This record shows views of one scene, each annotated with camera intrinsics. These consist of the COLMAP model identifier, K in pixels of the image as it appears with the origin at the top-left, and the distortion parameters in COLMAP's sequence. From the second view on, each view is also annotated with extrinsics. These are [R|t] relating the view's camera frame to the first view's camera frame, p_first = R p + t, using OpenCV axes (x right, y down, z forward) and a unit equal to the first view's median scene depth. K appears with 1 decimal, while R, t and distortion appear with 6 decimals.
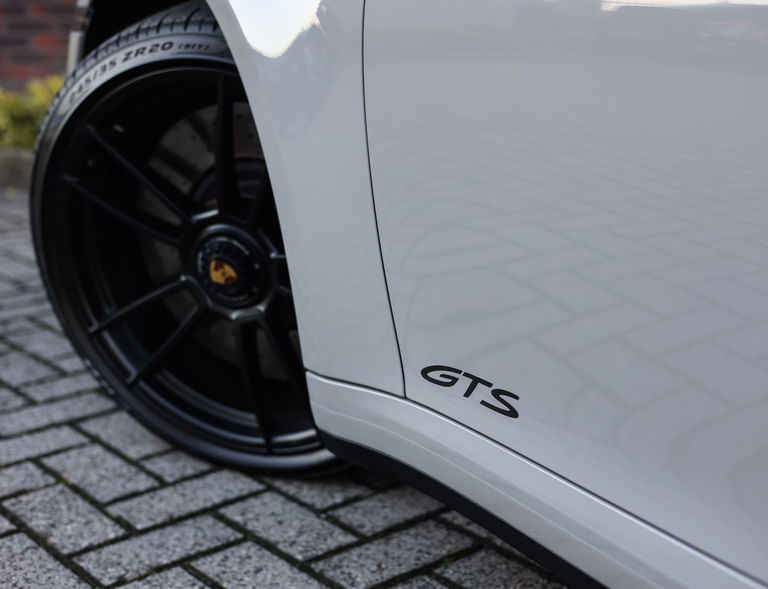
lens RADIAL K [[1229.4, 0, 437.6], [0, 1229.4, 294.5], [0, 0, 1]] dist [0.034846, -0.073058]
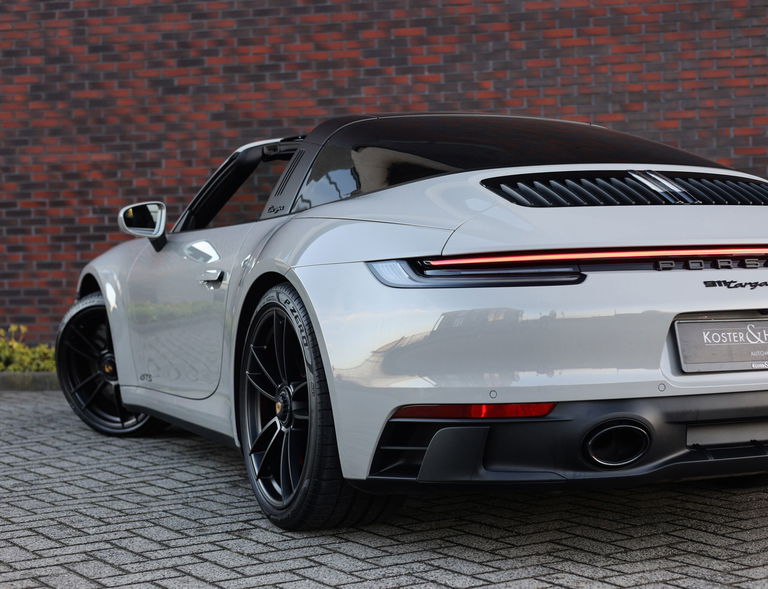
lens RADIAL K [[1288.7, 0, 444.5], [0, 1288.7, 275.3], [0, 0, 1]] dist [0.049159, -0.179723]
pose [[0.996600, -0.015175, -0.080978, 0.979418], [-0.005377, 0.968815, -0.247726, 0.576390], [0.082212, 0.247319, 0.965440, -2.270534]]
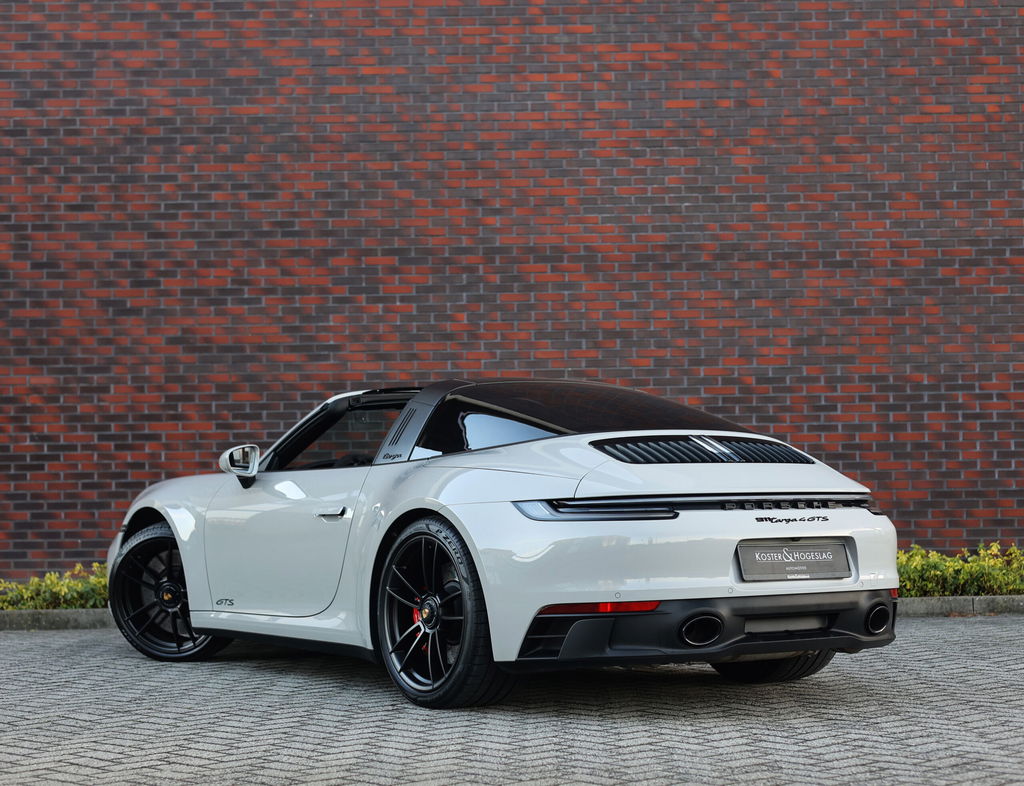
lens RADIAL K [[1639.2, 0, 583.4], [0, 1639.2, 393.0], [0, 0, 1]] dist [0.034846, -0.073058]
pose [[0.994610, -0.000051, 0.103684, 0.509760], [0.032728, 0.949029, -0.313484, 0.919919], [-0.098383, 0.315187, 0.943916, -3.653712]]
